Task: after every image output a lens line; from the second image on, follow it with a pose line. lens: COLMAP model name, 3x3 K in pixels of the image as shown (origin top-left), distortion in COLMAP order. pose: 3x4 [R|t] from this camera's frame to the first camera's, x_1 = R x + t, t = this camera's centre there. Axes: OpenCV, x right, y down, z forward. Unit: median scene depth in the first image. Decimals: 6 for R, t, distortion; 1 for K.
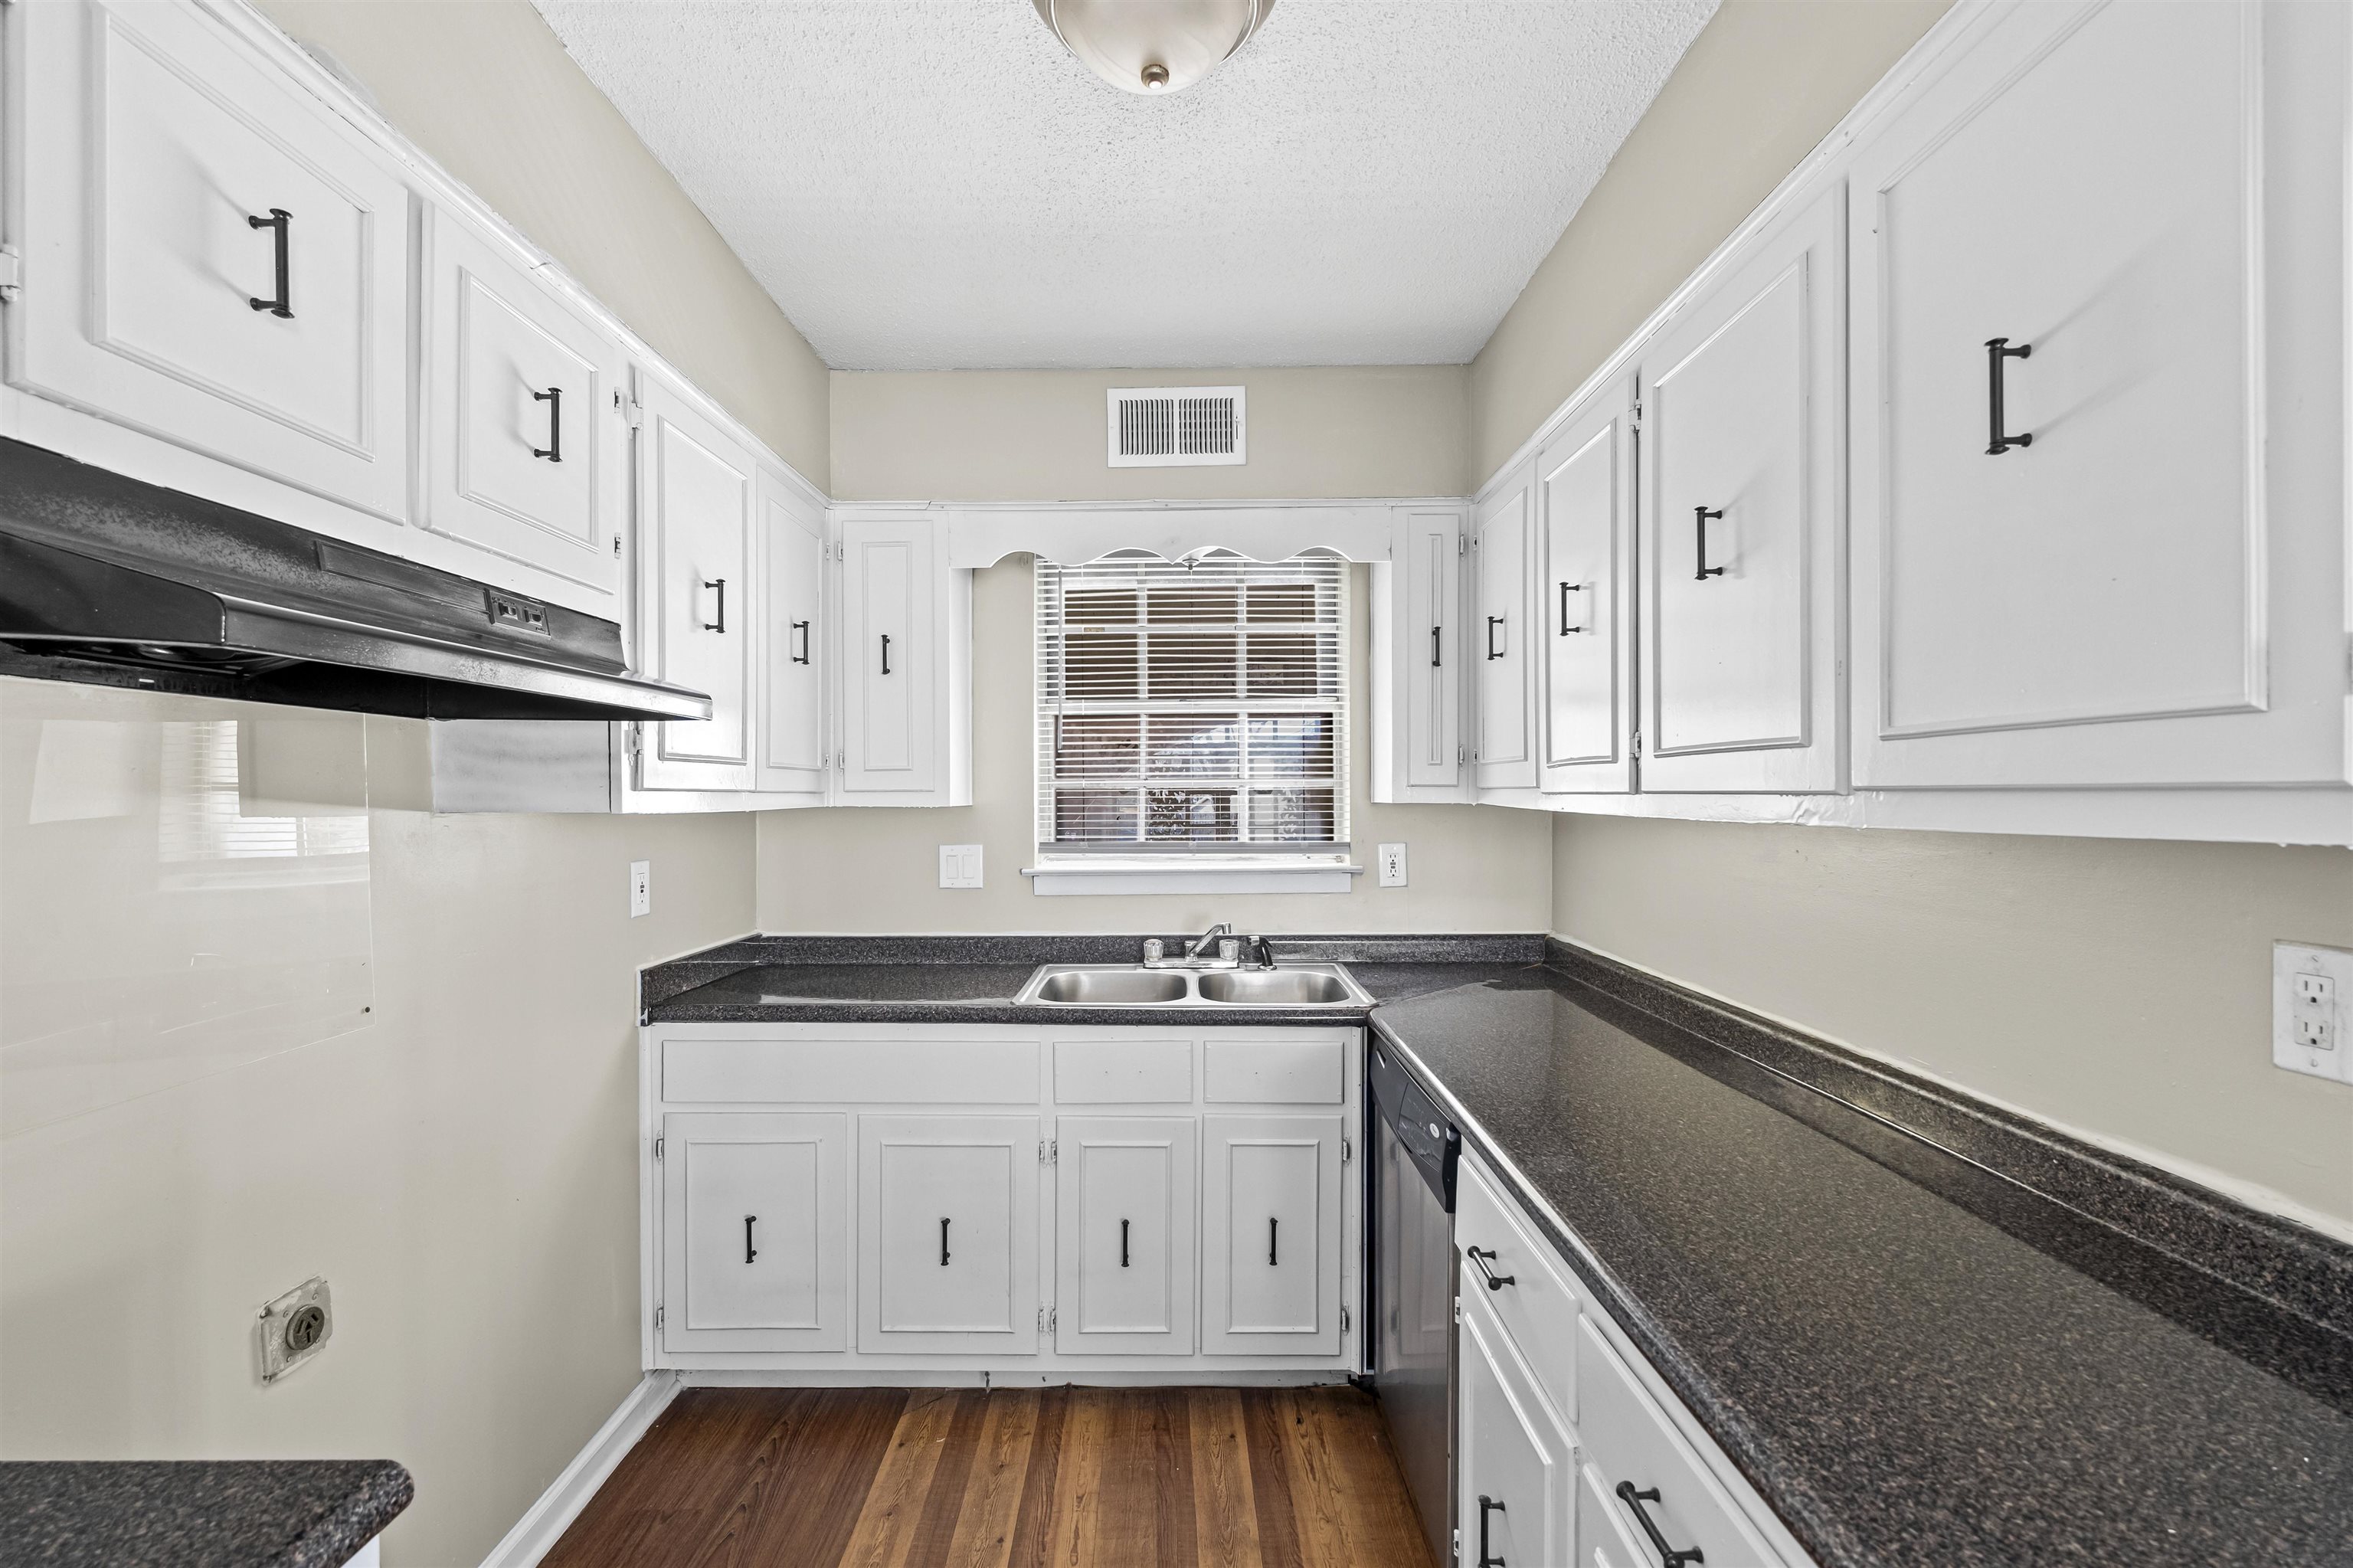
lens RADIAL K [[1042.3, 0, 1183.9], [0, 1042.3, 793.5], [0, 0, 1]] dist [0.005700, -0.005327]
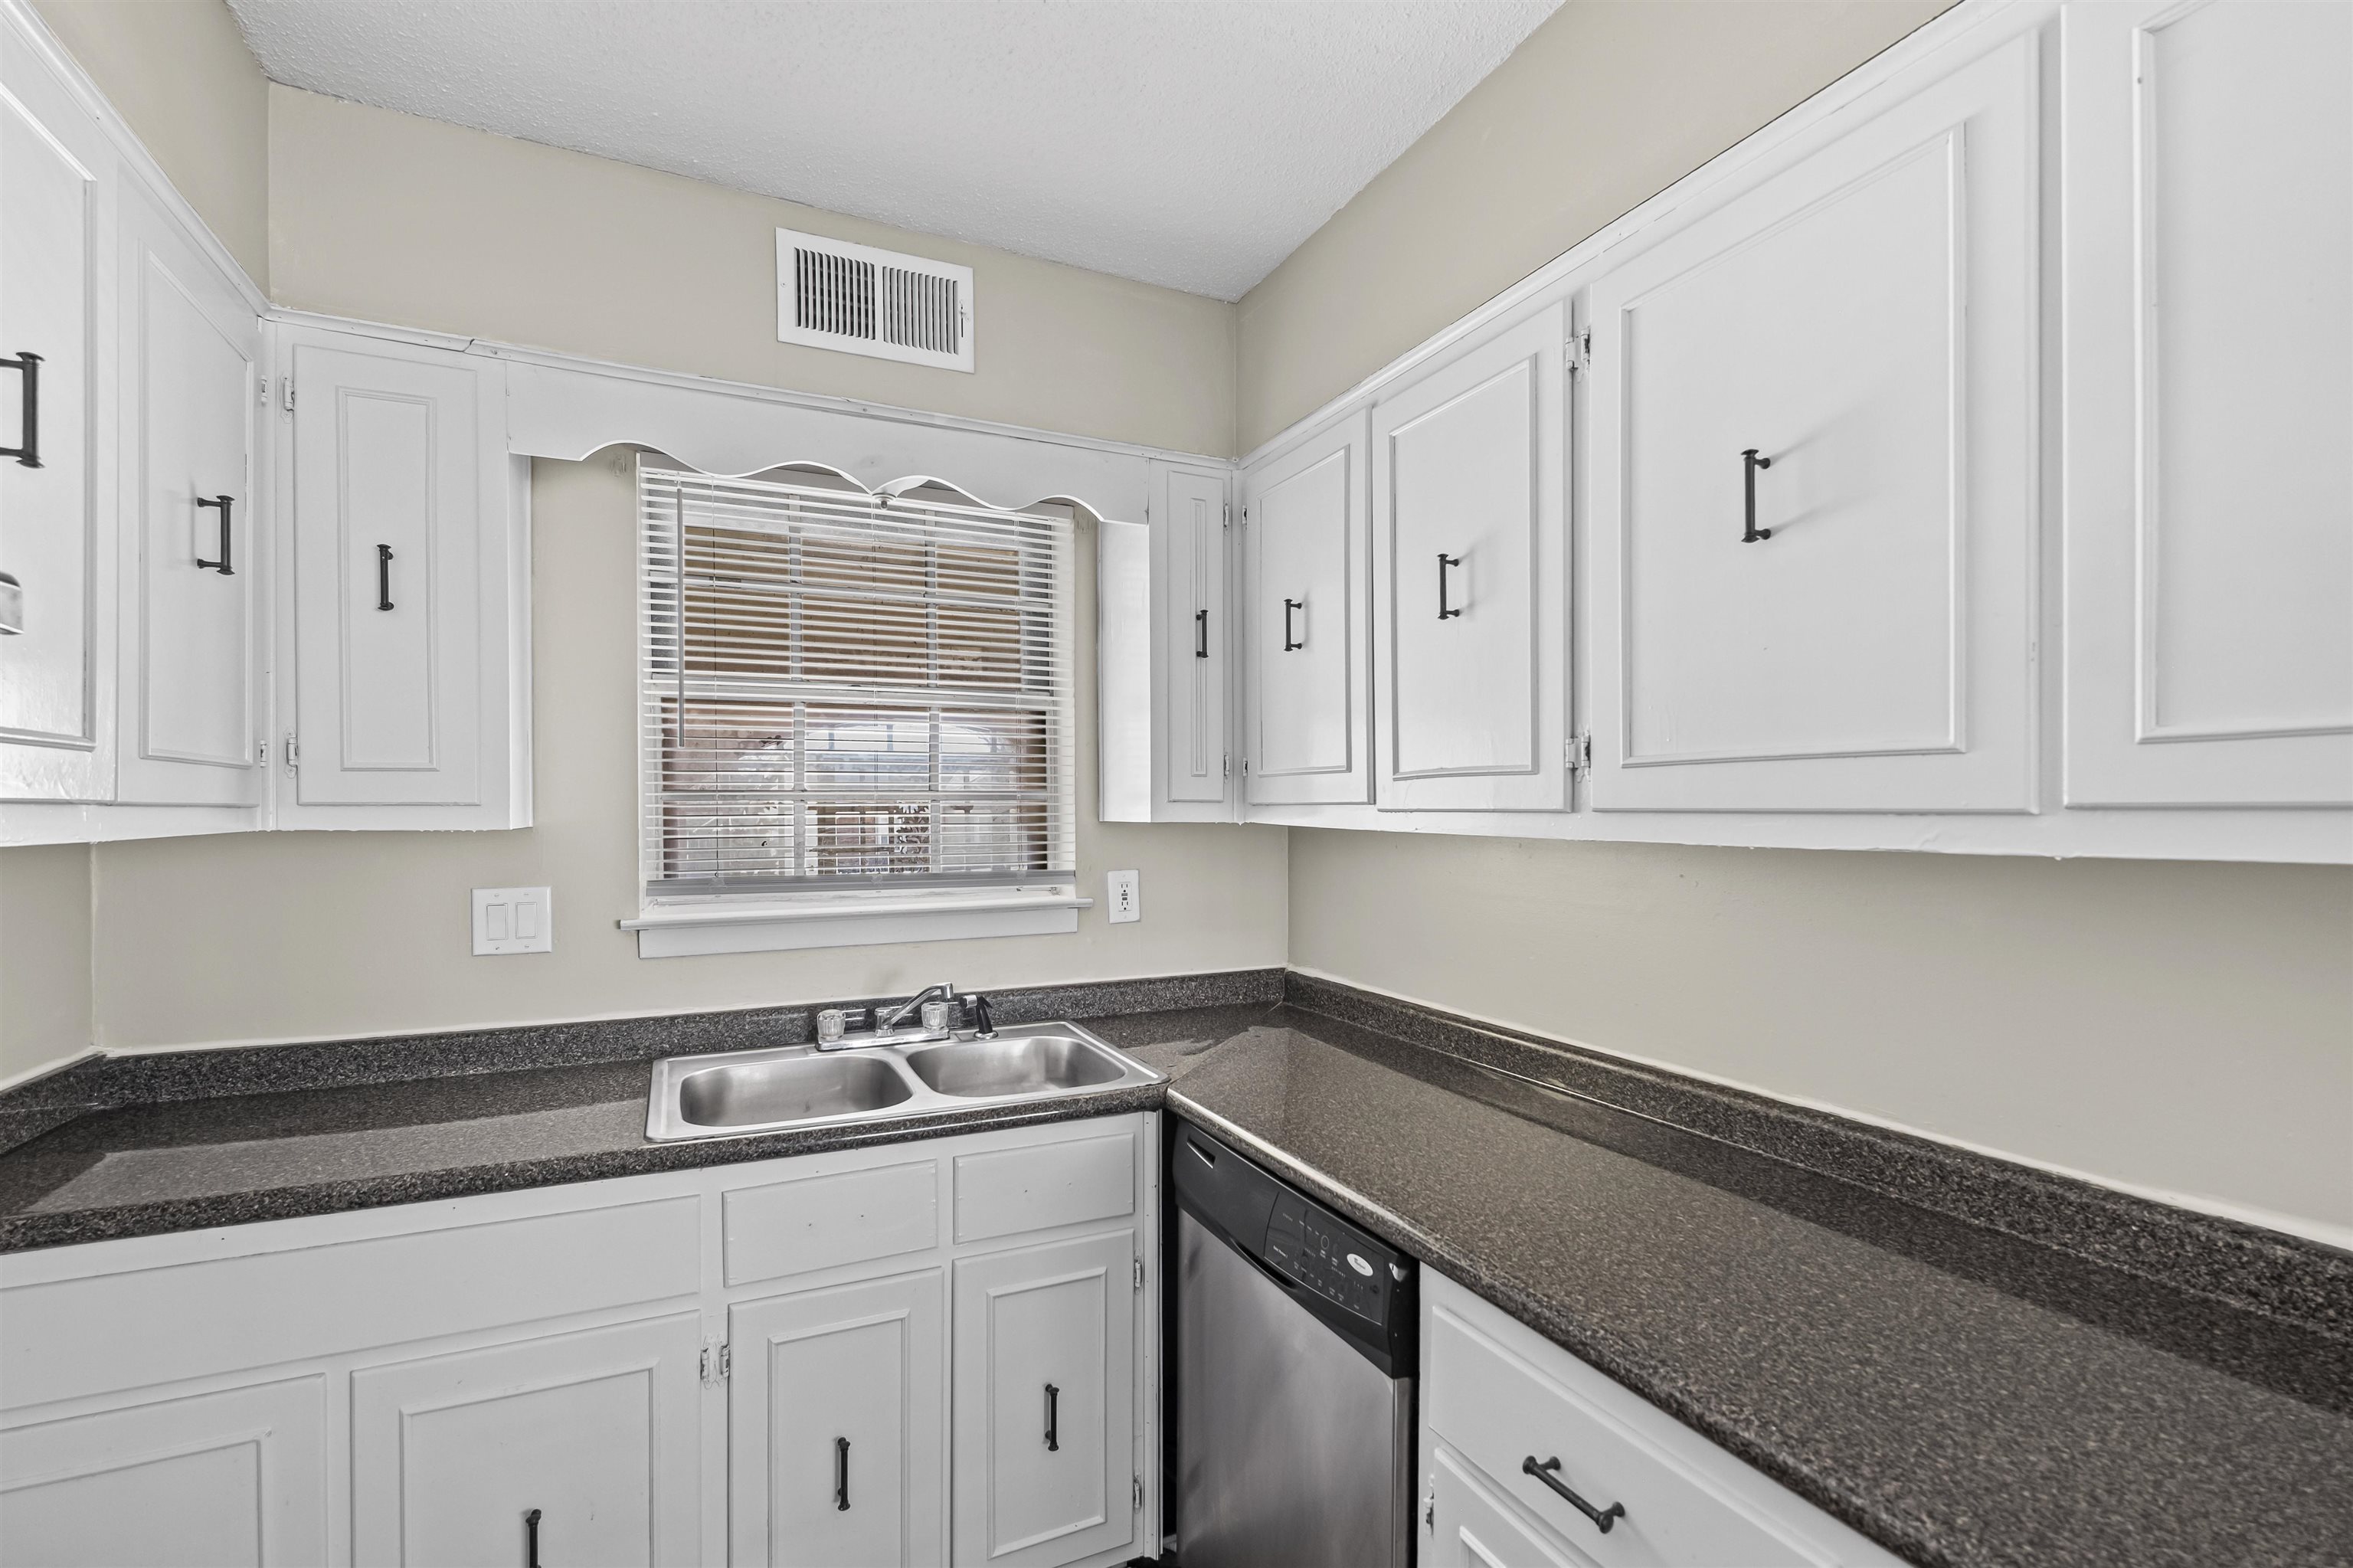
lens RADIAL K [[1042.3, 0, 1186.9], [0, 1042.3, 814.6], [0, 0, 1]] dist [0.005700, -0.005327]
pose [[0.903157, 0.000748, 0.429310, -0.125898], [-0.002586, 0.999990, 0.003697, 0.000274], [-0.429303, -0.004449, 0.903149, 0.253840]]
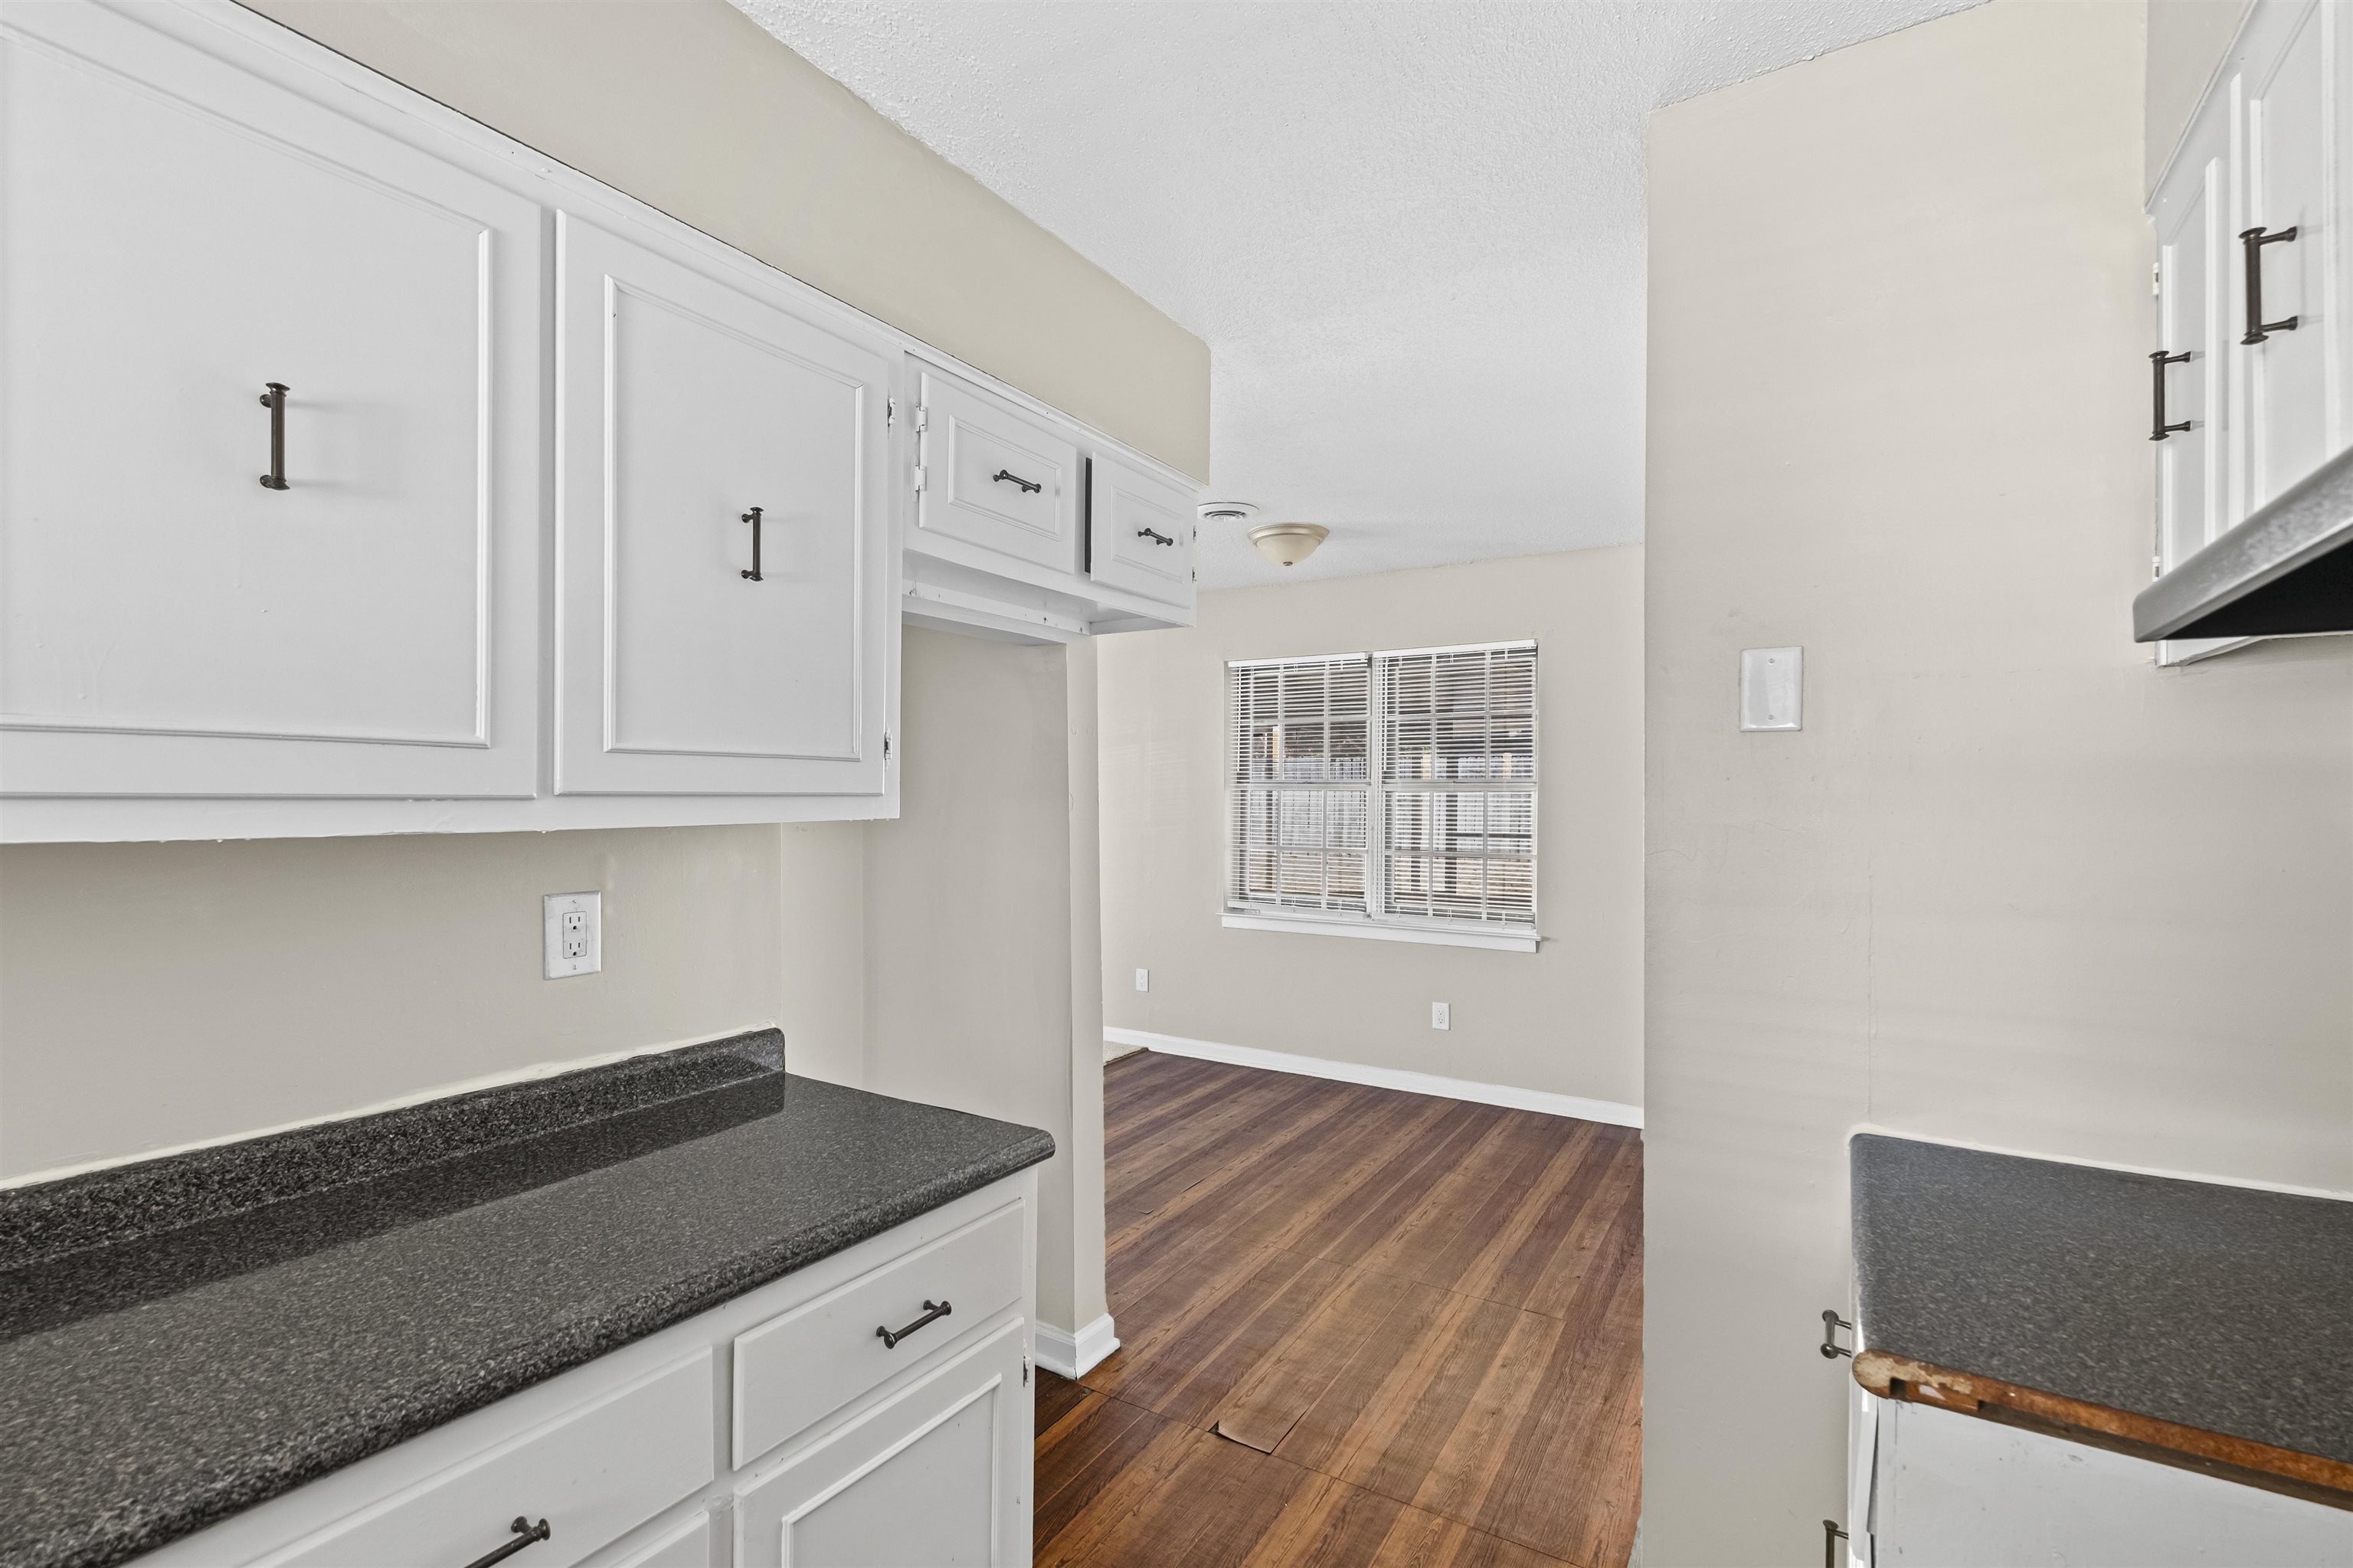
lens RADIAL K [[1042.3, 0, 1176.0], [0, 1042.3, 794.3], [0, 0, 1]] dist [0.005700, -0.005327]
pose [[-0.841522, 0.004593, 0.540203, -0.206136], [0.000333, 0.999968, -0.007984, 0.002312], [-0.540222, -0.006539, -0.841497, 0.684460]]
